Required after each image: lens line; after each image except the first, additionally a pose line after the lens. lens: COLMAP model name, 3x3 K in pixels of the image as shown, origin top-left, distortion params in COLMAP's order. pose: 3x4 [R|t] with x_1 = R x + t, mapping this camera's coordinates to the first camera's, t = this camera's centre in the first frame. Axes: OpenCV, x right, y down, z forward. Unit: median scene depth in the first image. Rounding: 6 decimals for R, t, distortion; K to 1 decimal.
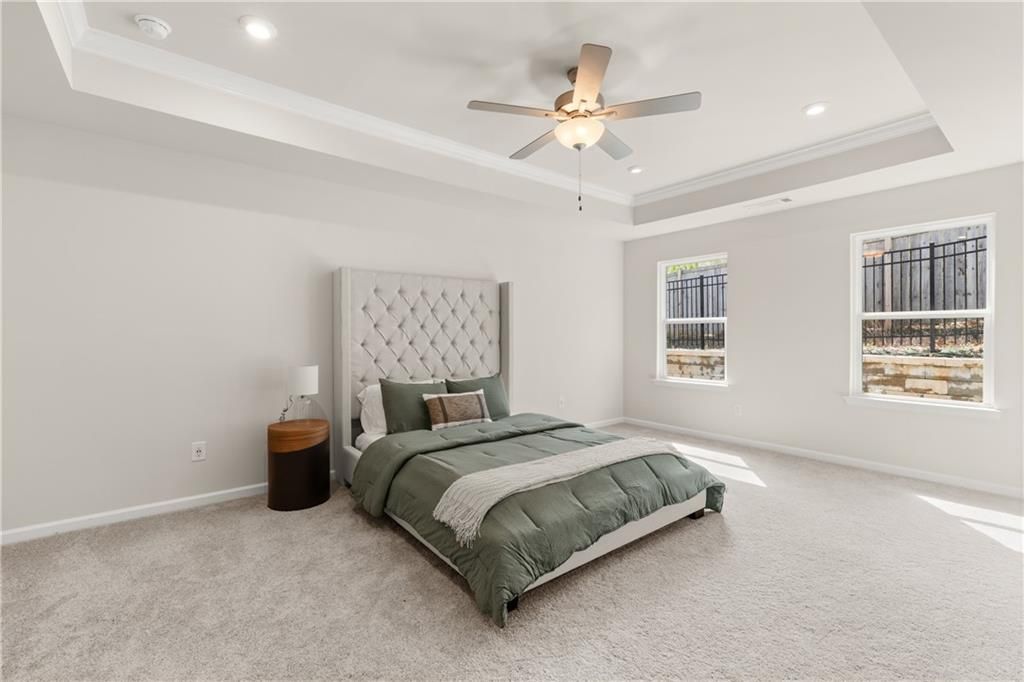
lens RADIAL K [[440.8, 0, 509.1], [0, 440.8, 342.9], [0, 0, 1]] dist [-0.007467, 0.001170]
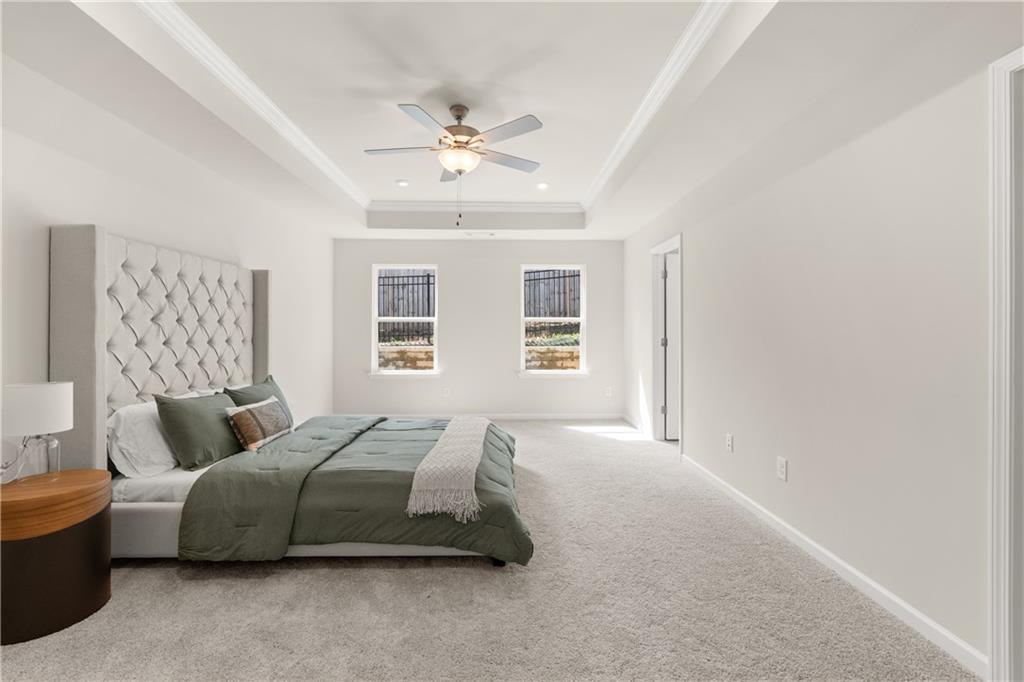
lens RADIAL K [[457.9, 0, 493.3], [0, 457.9, 334.3], [0, 0, 1]] dist [-0.000054, 0.000408]
pose [[0.602958, -0.003850, 0.797764, -0.510545], [0.015851, 0.999849, -0.007155, -0.000029], [-0.797616, 0.016960, 0.602927, 0.129067]]
